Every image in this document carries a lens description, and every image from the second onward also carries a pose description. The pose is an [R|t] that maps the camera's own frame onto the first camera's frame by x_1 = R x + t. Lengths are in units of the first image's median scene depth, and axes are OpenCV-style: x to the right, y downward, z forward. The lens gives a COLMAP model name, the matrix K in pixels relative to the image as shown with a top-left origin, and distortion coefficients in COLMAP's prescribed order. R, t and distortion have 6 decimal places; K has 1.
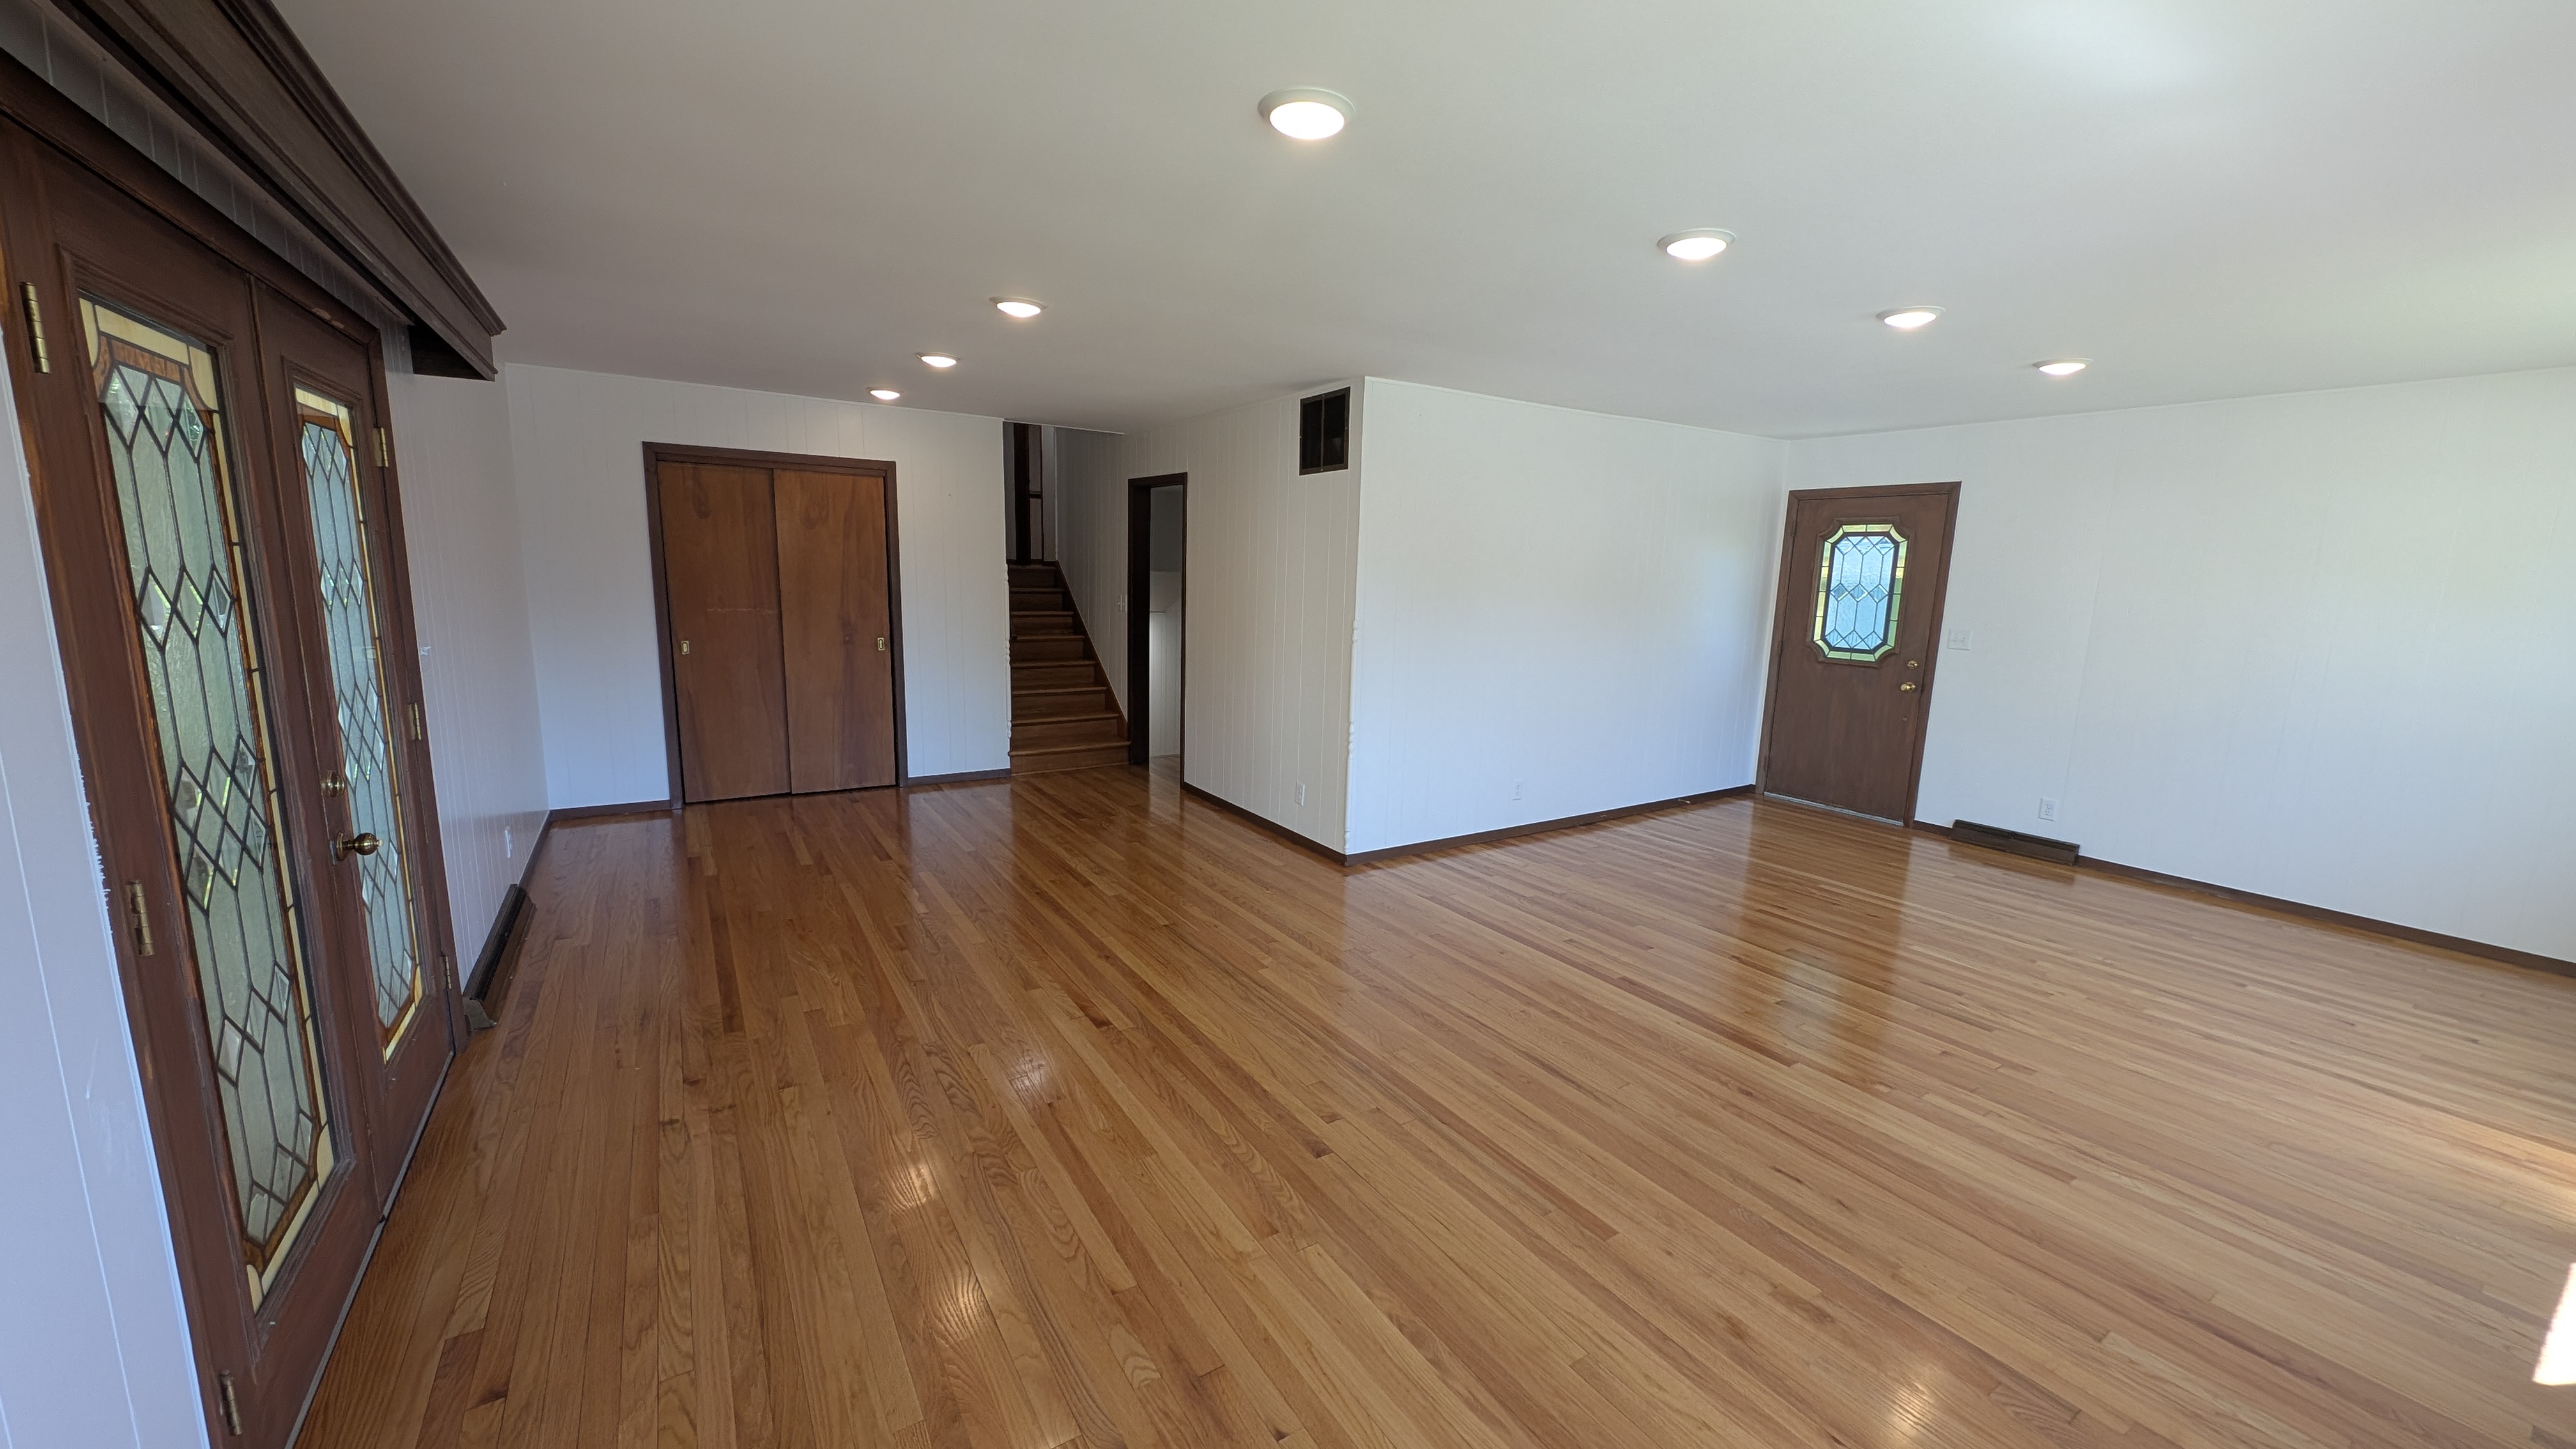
lens RADIAL K [[963.3, 0, 1291.4], [0, 963.3, 722.5], [0, 0, 1]] dist [0.000133, 0.000130]
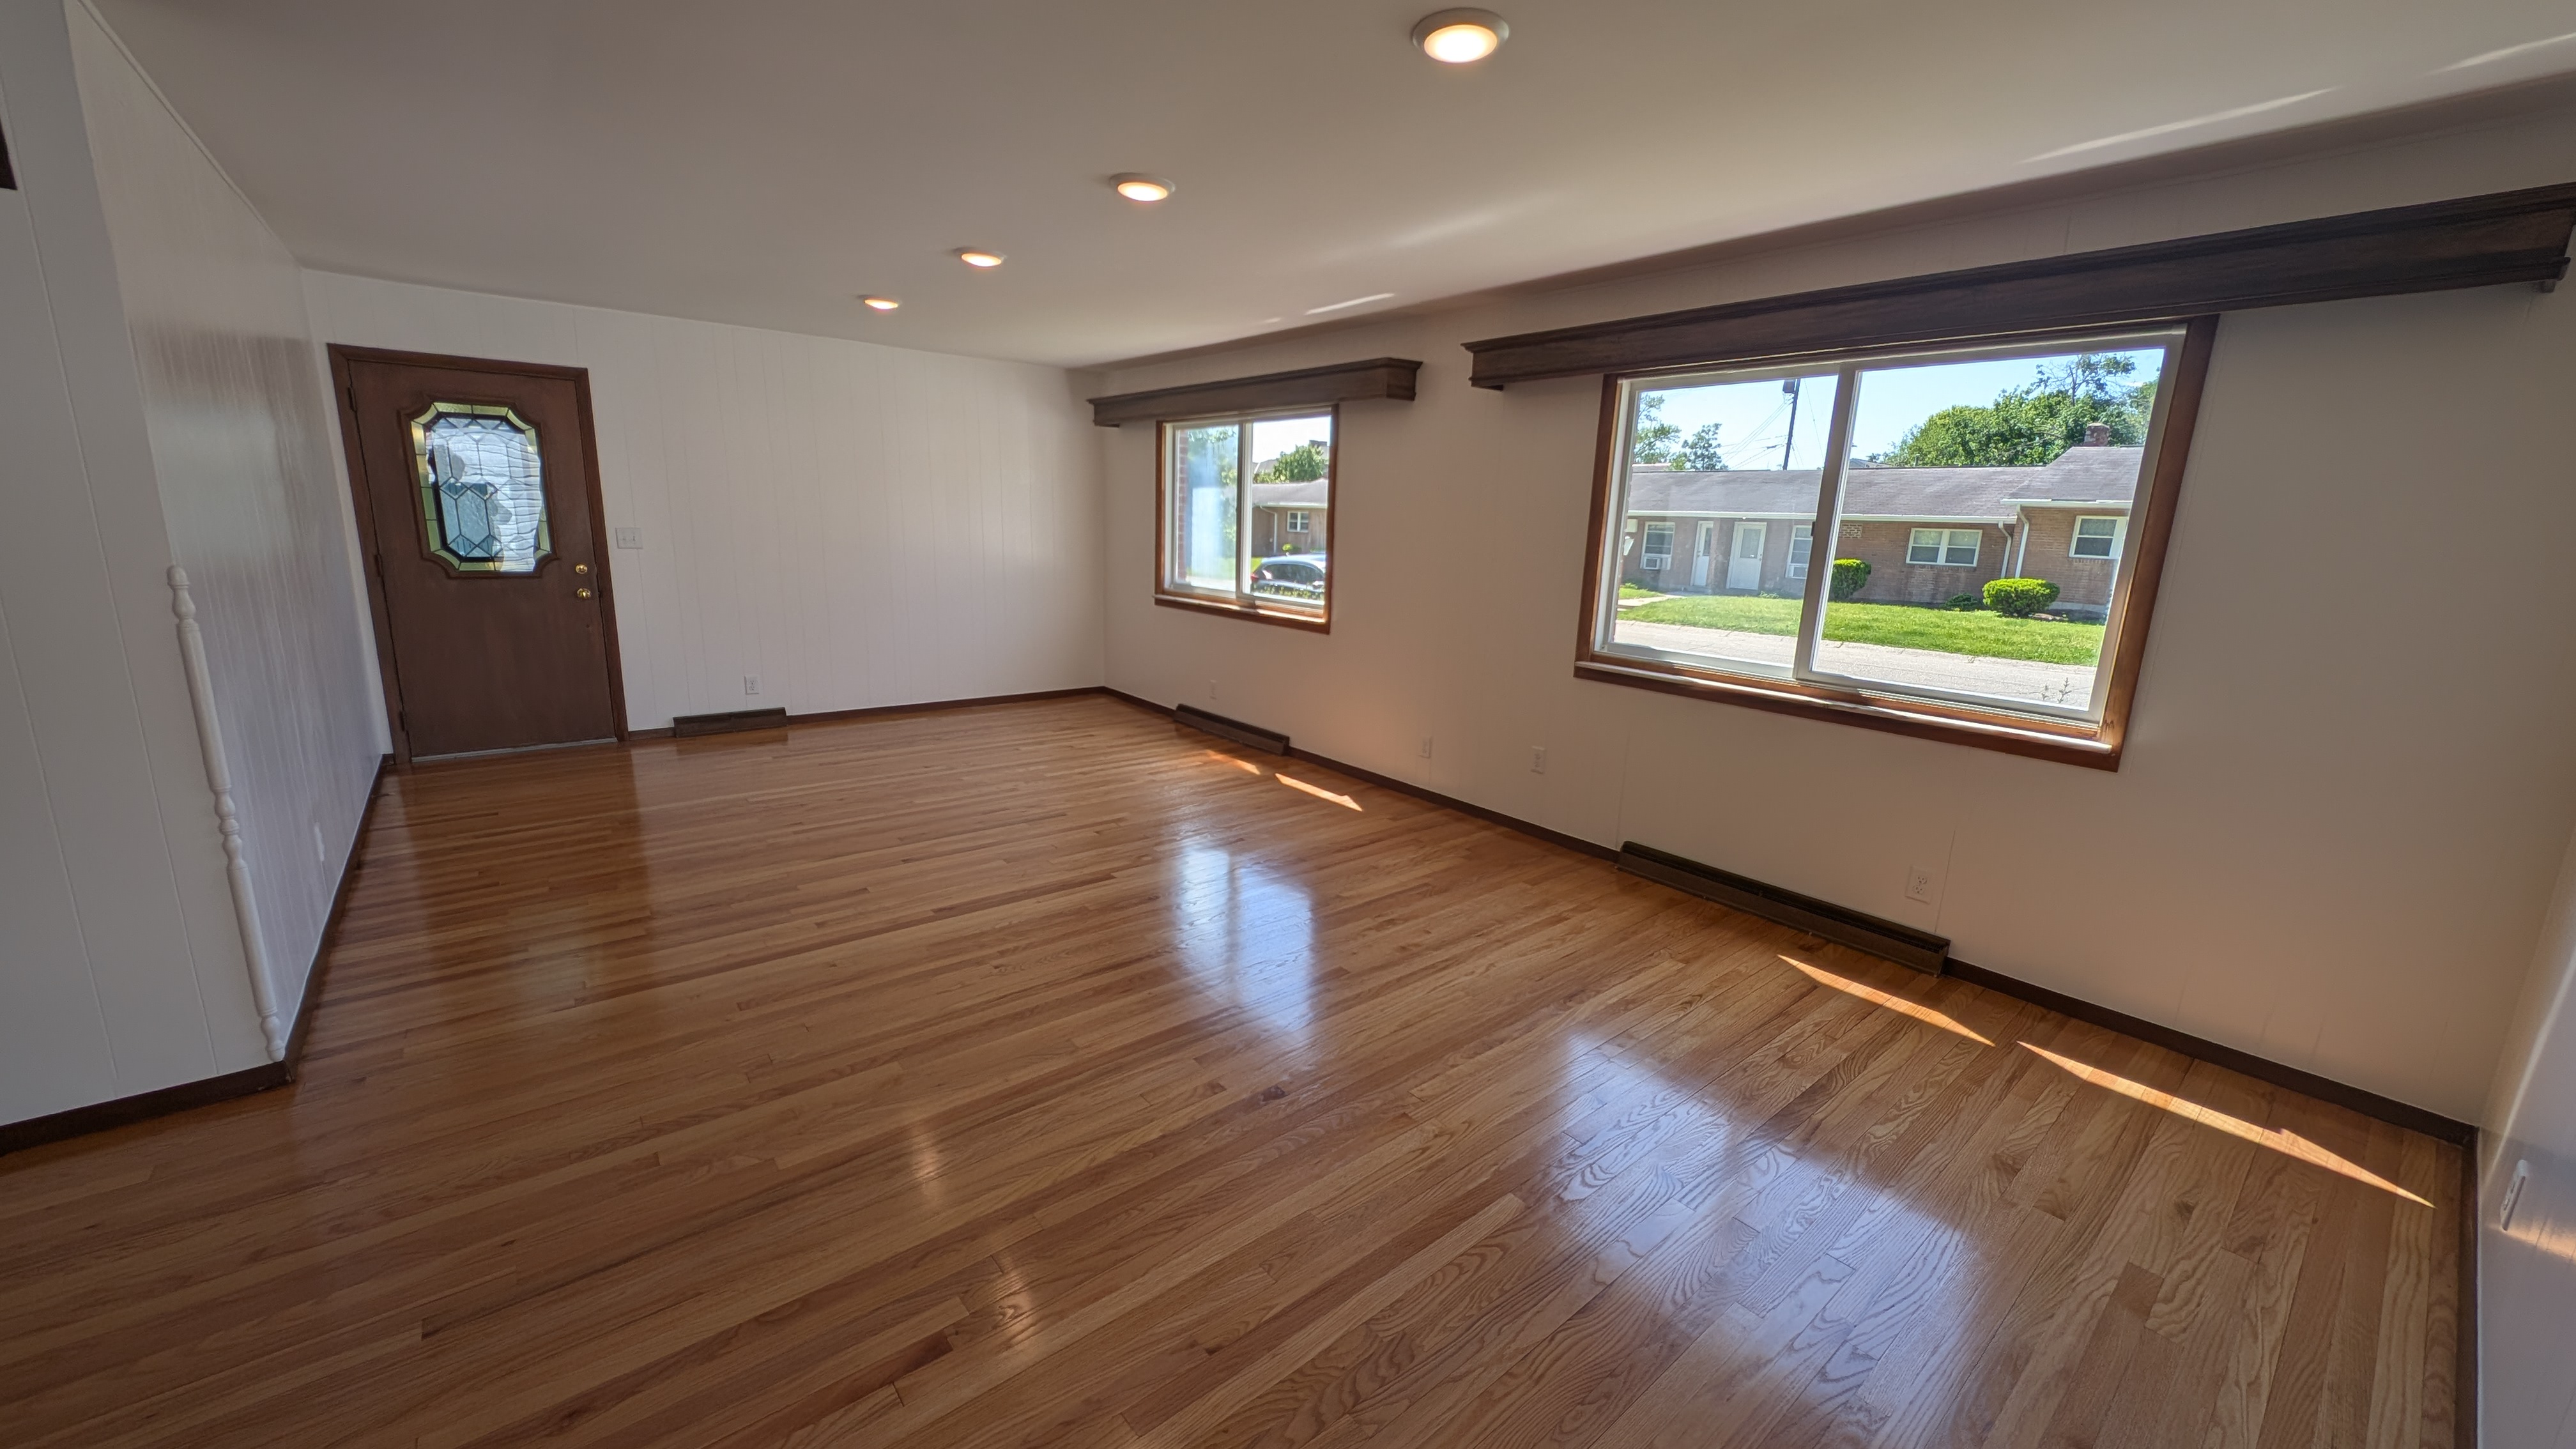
lens RADIAL K [[963.3, 0, 1289.1], [0, 963.3, 727.4], [0, 0, 1]] dist [0.000133, 0.000130]
pose [[-0.124155, -0.244034, 0.961786, -0.516461], [0.122572, 0.958090, 0.258919, -0.102703], [-0.984663, 0.150034, -0.089040, 0.638975]]
